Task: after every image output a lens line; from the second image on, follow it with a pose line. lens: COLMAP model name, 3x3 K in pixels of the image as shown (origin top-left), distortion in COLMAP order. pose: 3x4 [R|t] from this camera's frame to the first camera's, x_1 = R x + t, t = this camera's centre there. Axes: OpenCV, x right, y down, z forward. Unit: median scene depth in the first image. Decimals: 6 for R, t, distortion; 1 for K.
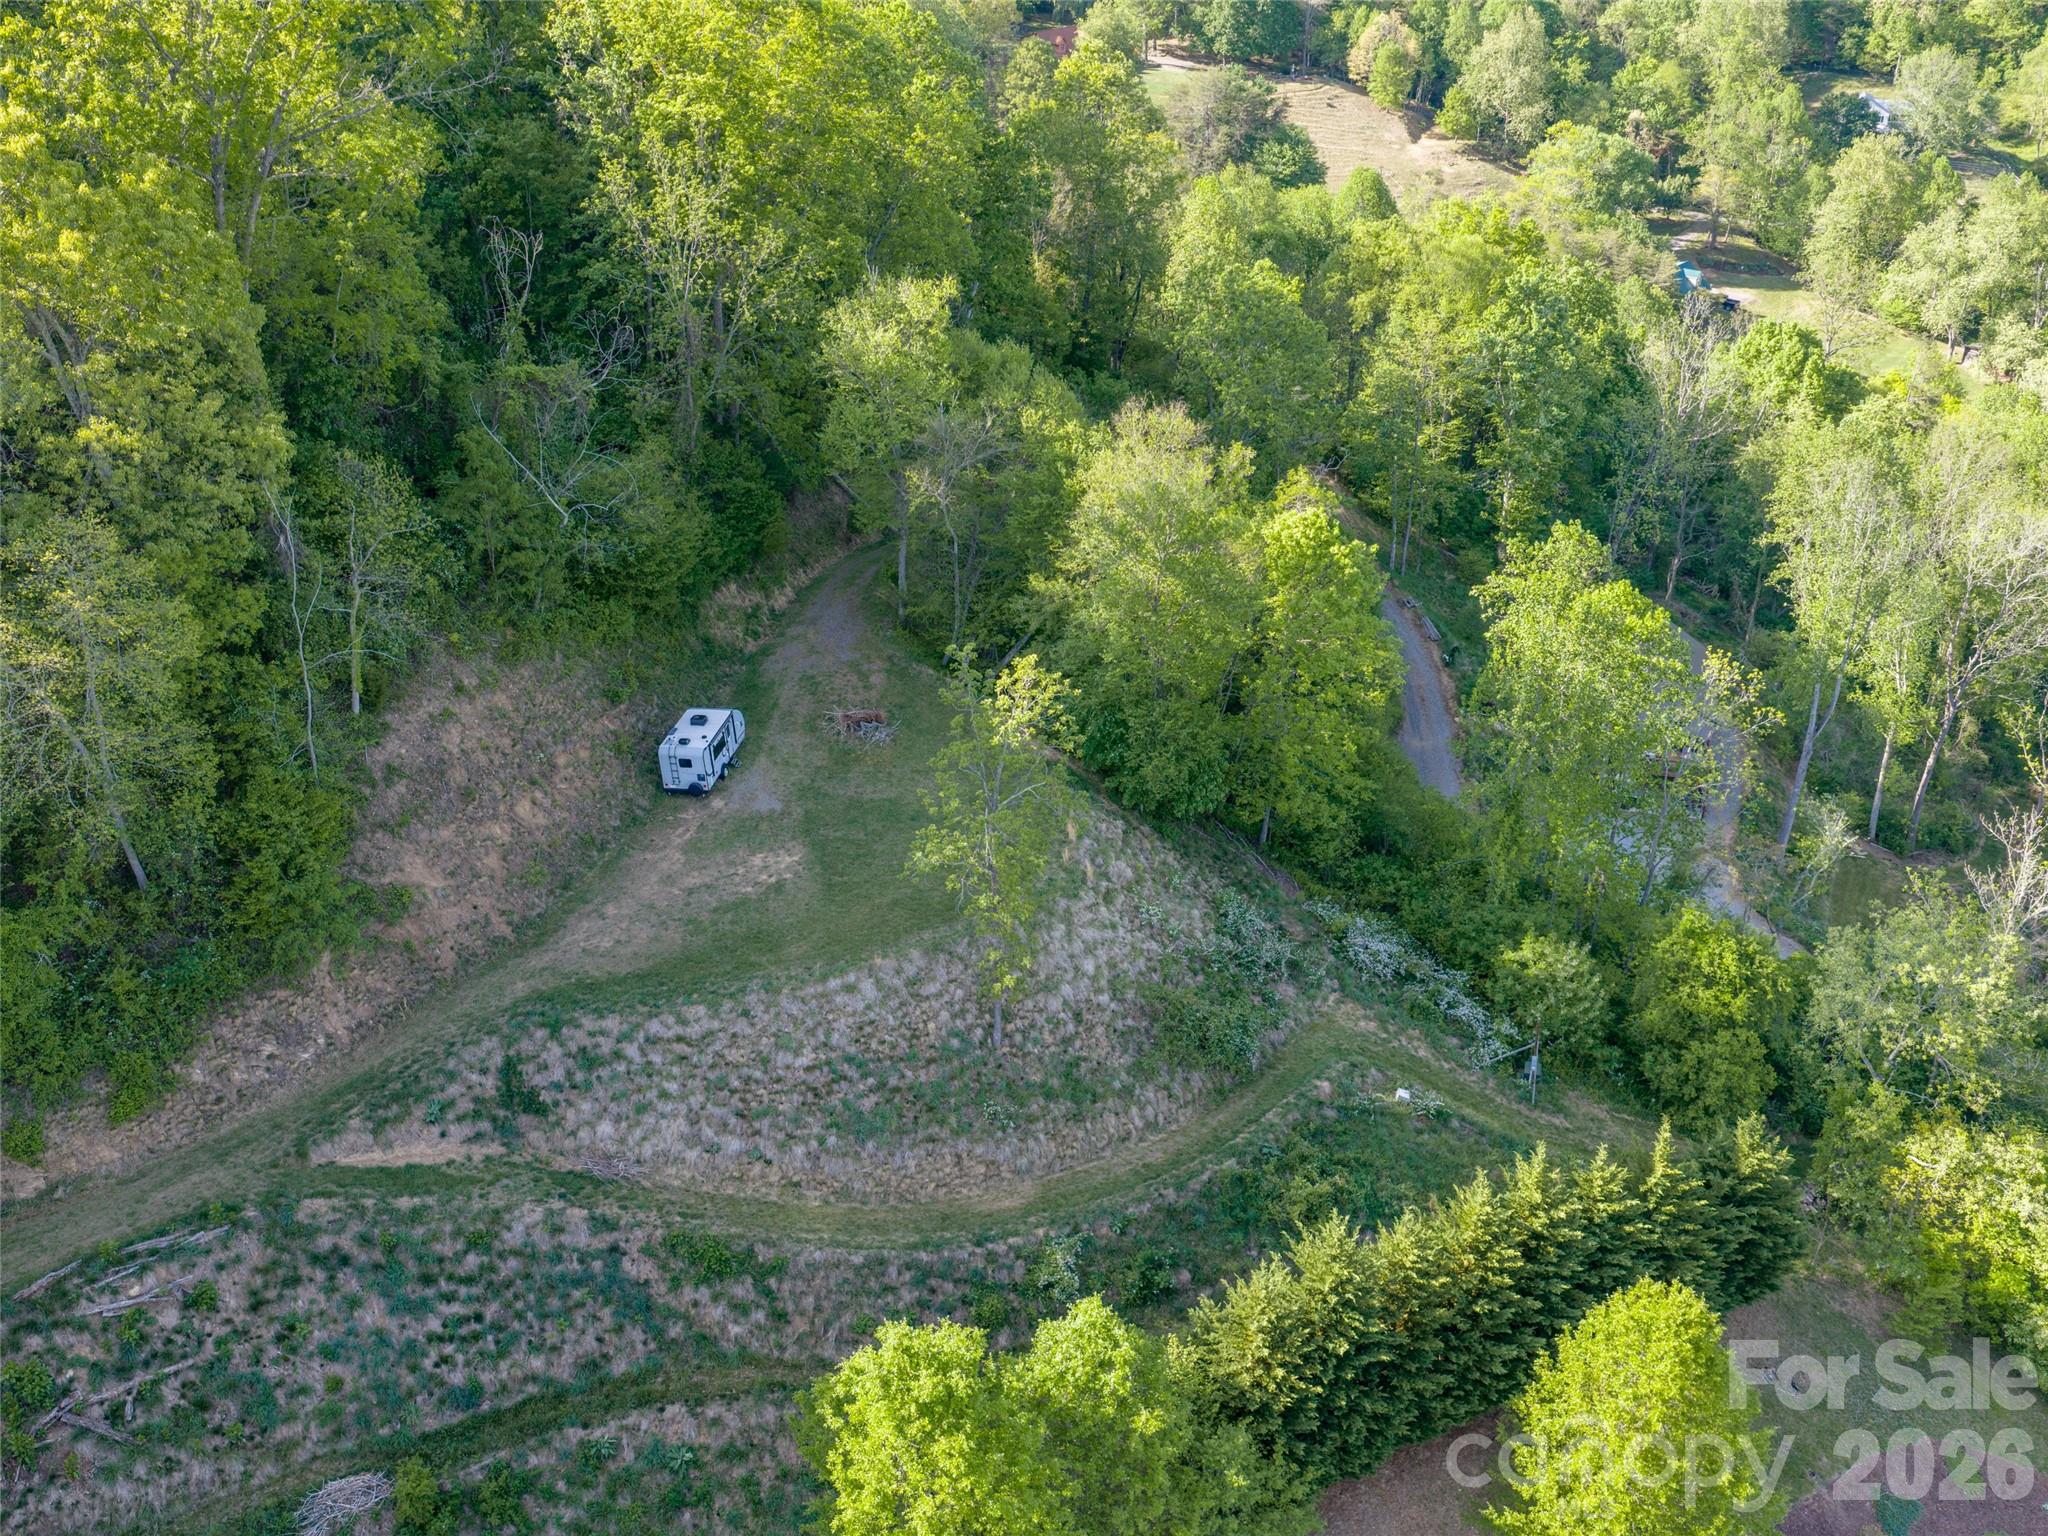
lens RADIAL K [[1895.4, 0, 1024.0], [0, 1895.4, 768.0], [0, 0, 1]] dist [0.008697, -0.003480]
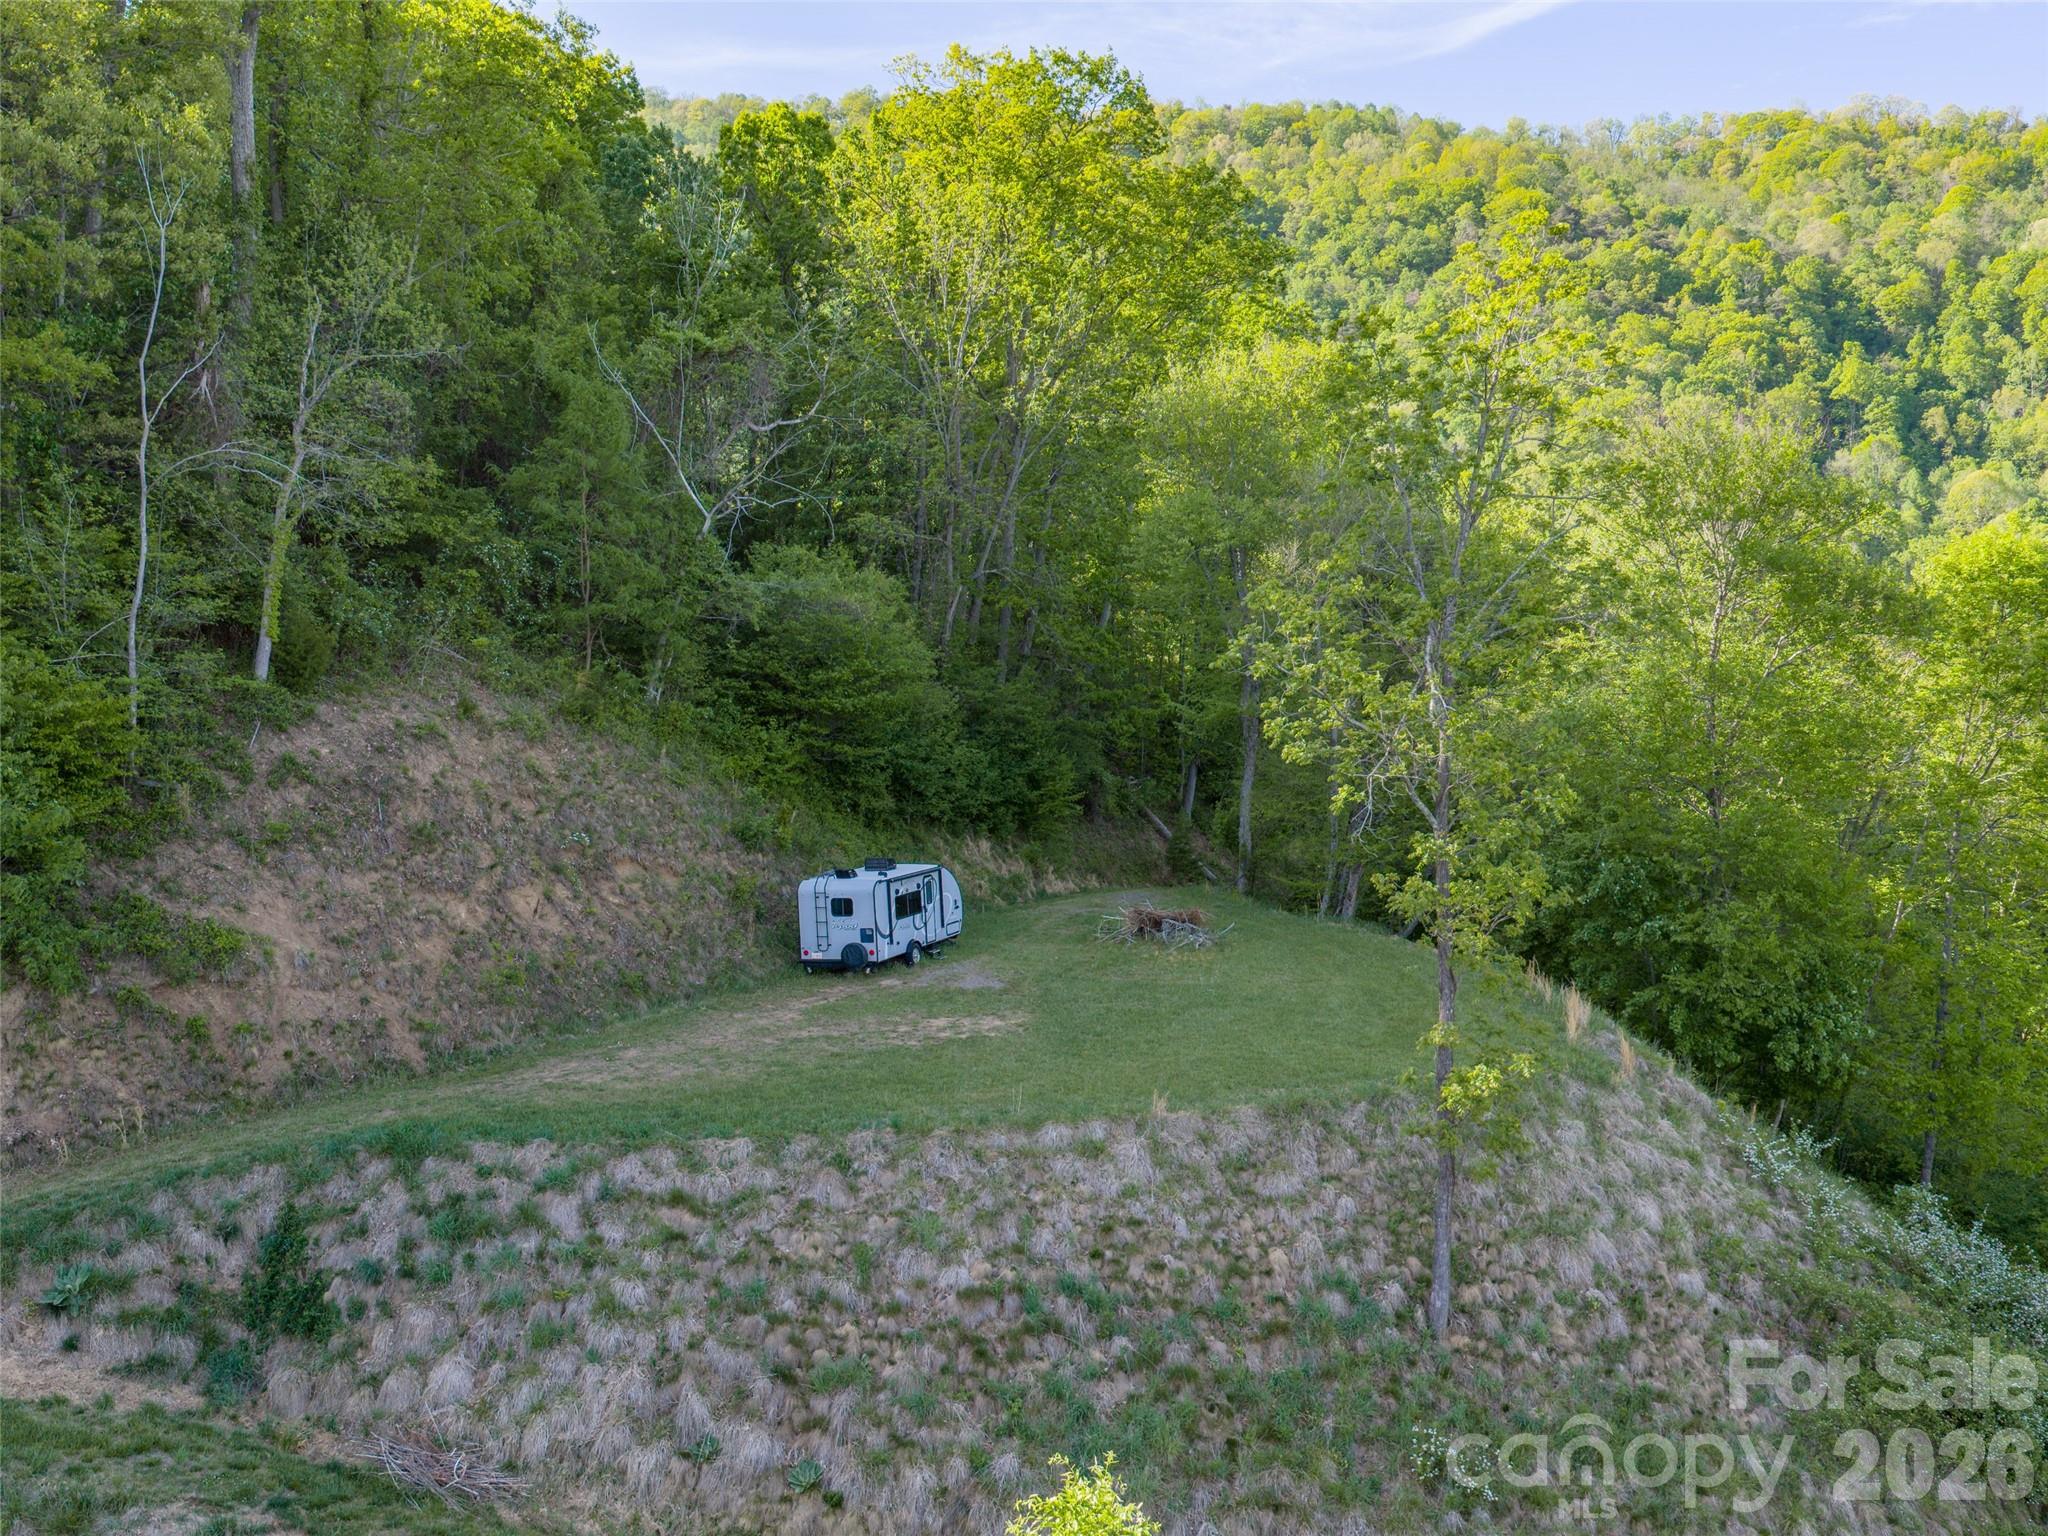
lens RADIAL K [[1895.4, 0, 1024.0], [0, 1895.4, 768.0], [0, 0, 1]] dist [0.008697, -0.003480]
pose [[0.982573, 0.011855, -0.185499, -0.028600], [-0.091866, 0.898532, -0.429186, 0.229300], [0.161588, 0.438748, 0.883962, 0.593179]]
